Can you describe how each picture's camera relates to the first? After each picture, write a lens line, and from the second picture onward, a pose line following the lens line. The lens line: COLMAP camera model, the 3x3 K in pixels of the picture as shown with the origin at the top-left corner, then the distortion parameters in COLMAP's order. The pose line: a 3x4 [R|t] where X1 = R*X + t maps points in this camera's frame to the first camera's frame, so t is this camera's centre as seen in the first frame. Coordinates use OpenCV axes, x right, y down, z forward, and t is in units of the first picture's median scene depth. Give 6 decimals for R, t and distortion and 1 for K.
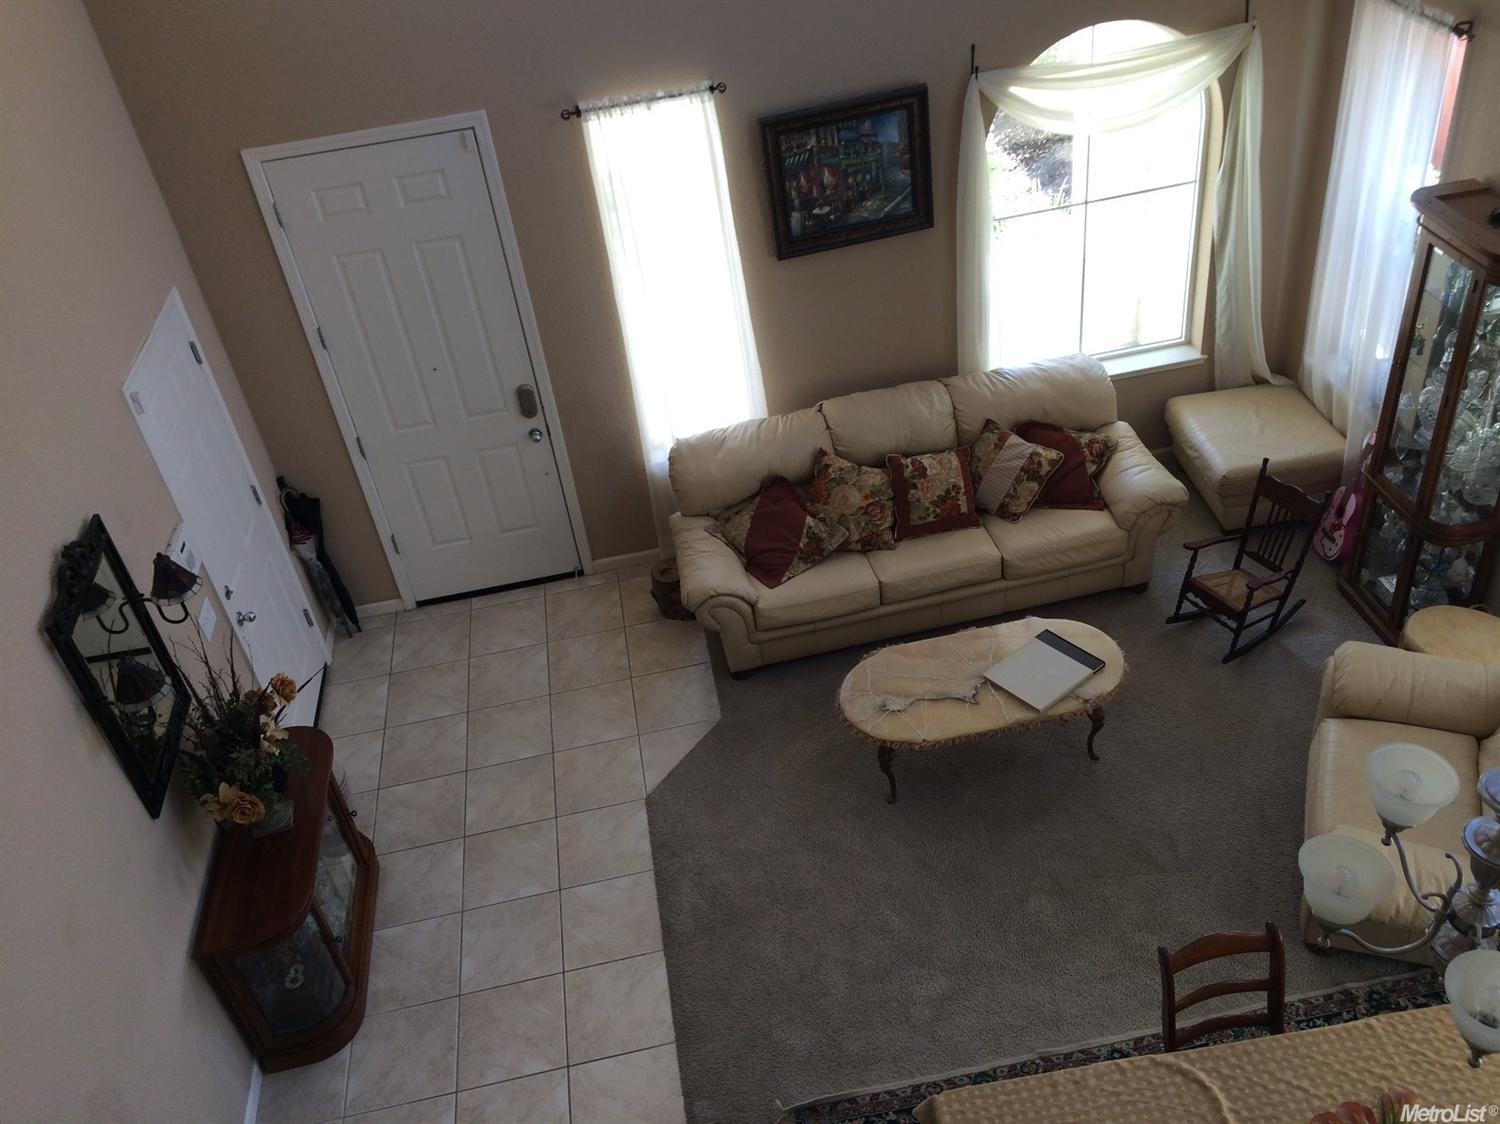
lens RADIAL K [[1280.4, 0, 748.0], [0, 1280.4, 567.6], [0, 0, 1]] dist [0.057704, -0.038260]
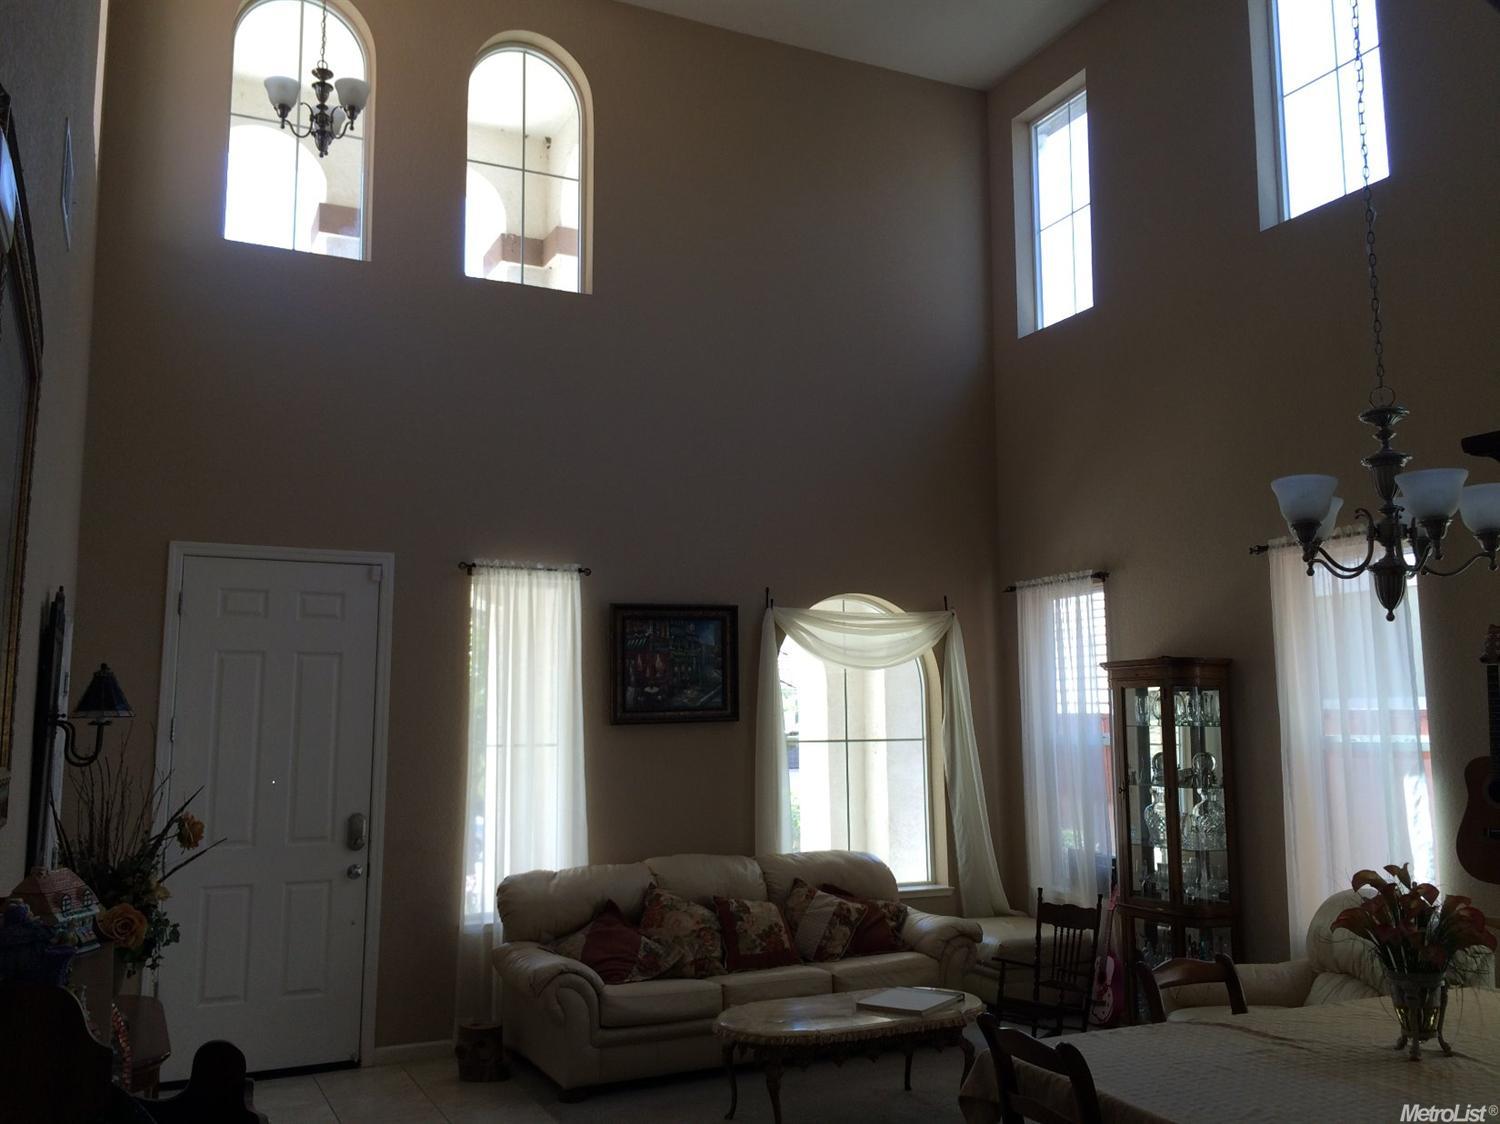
lens RADIAL K [[1280.4, 0, 743.7], [0, 1280.4, 570.9], [0, 0, 1]] dist [0.057704, -0.038260]
pose [[0.950739, 0.152262, 0.270020, -0.193591], [0.088603, 0.701243, -0.707395, 0.478566], [-0.297059, 0.696473, 0.653209, 0.120029]]
